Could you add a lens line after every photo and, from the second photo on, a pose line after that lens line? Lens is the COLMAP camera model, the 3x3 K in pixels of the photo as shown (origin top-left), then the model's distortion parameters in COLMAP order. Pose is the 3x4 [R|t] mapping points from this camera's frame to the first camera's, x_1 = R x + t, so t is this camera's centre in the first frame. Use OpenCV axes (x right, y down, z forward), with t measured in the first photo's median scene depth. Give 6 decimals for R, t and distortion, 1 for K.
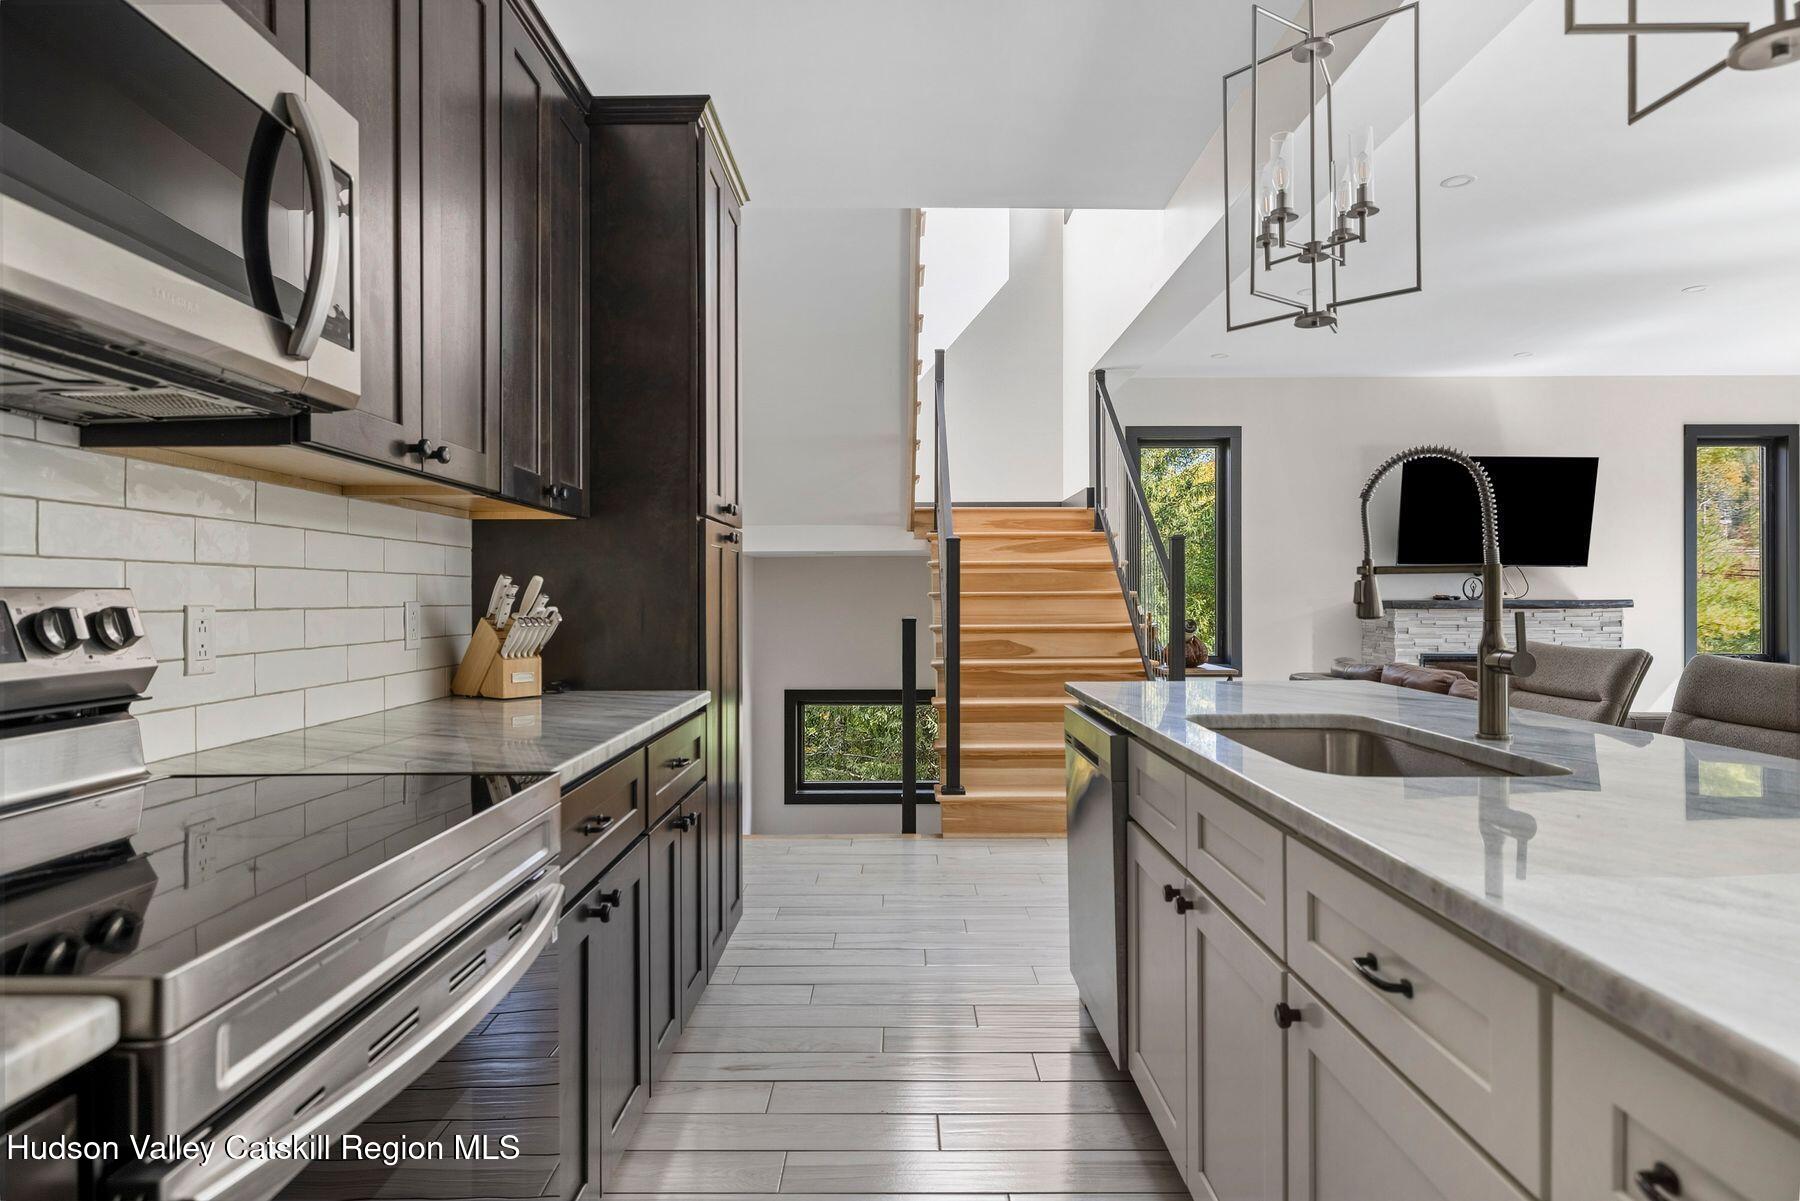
lens RADIAL K [[981.0, 0, 894.6], [0, 981.0, 596.1], [0, 0, 1]] dist [-0.001241, 0.001104]
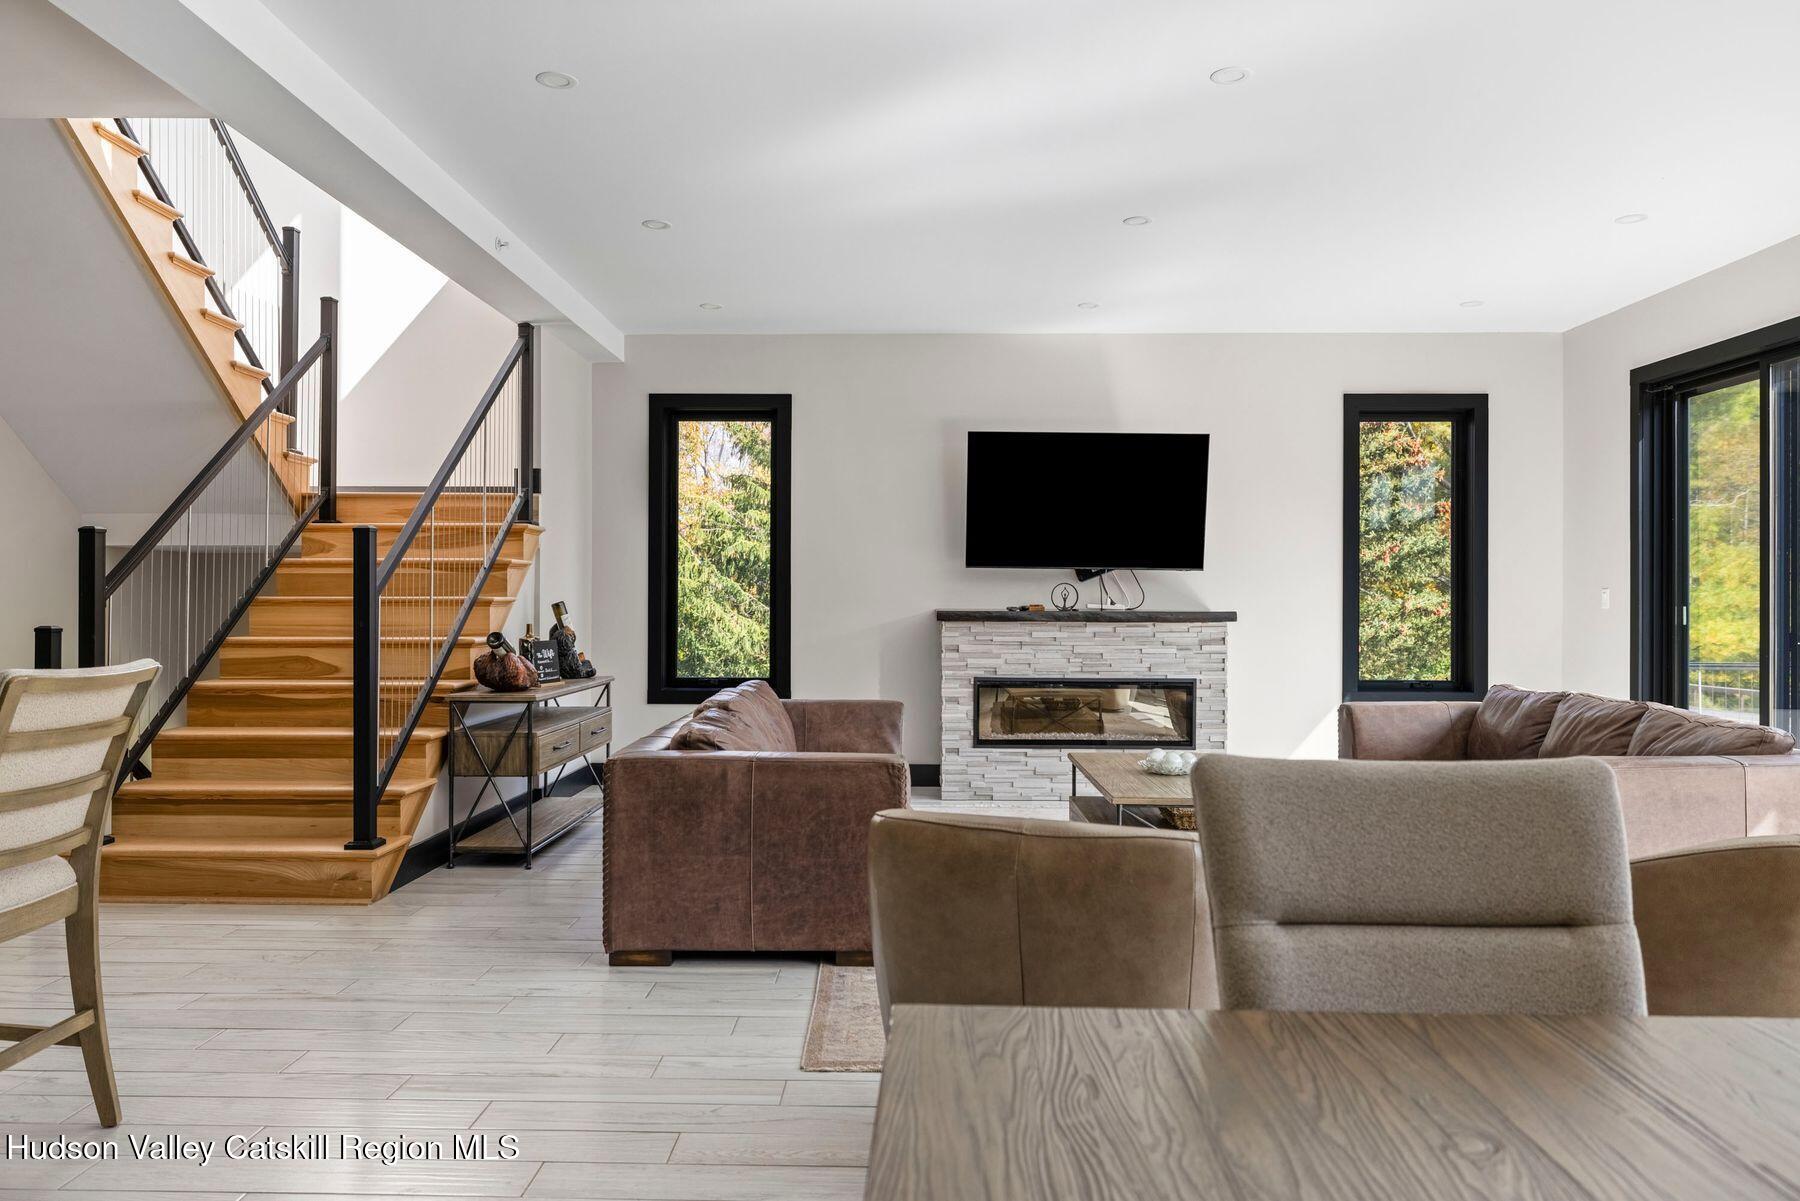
lens RADIAL K [[1201.6, 0, 907.6], [0, 1201.6, 598.6], [0, 0, 1]] dist [-0.005844, -0.000964]
pose [[0.999963, 0.006314, -0.005803, 0.486825], [-0.006344, 0.999967, -0.005123, -0.000335], [0.005770, 0.005159, 0.999970, 0.016255]]
